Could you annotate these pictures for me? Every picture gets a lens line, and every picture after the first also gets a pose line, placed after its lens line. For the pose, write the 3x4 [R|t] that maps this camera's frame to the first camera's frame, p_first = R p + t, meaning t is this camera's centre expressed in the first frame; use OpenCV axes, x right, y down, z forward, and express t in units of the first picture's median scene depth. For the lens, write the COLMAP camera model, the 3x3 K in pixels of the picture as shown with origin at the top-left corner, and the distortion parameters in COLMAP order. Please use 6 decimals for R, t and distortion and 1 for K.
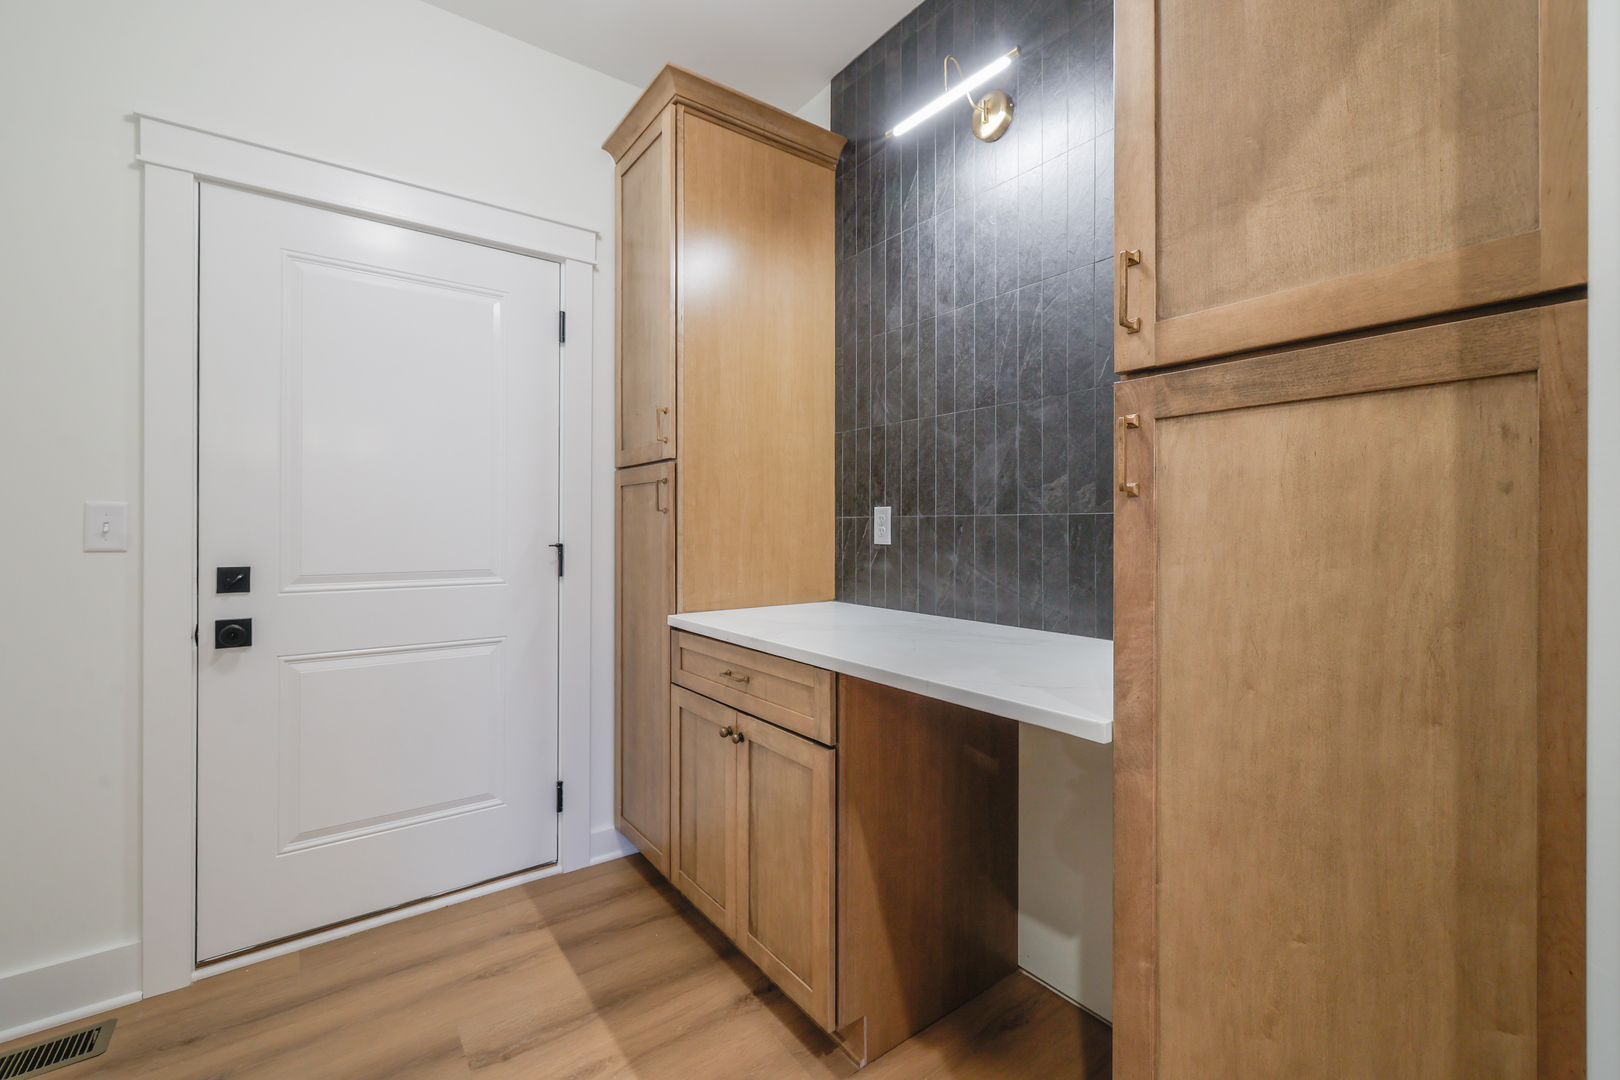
lens RADIAL K [[688.8, 0, 802.9], [0, 688.8, 518.3], [0, 0, 1]] dist [-0.000661, -0.000217]
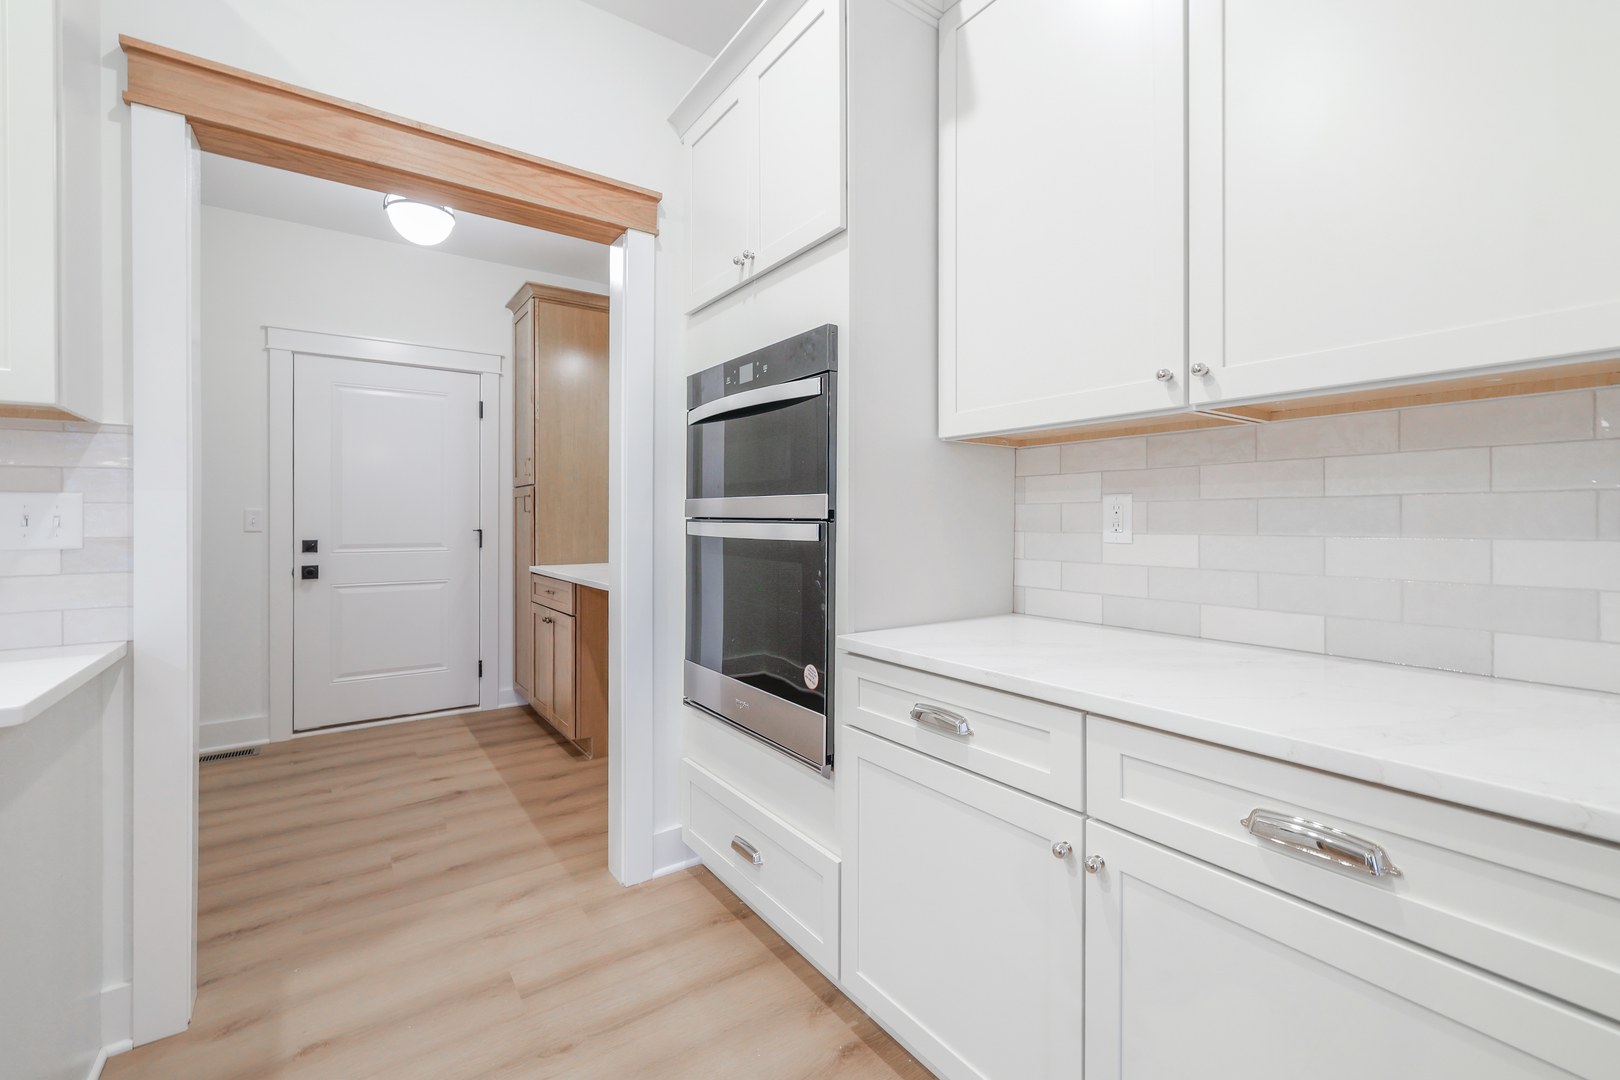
lens RADIAL K [[696.7, 0, 806.4], [0, 696.7, 509.7], [0, 0, 1]] dist [-0.001406, -0.000322]
pose [[0.999752, -0.003486, -0.021980, 0.624727], [0.003470, 0.999994, -0.000790, -0.011748], [0.021982, 0.000713, 0.999758, -0.932286]]
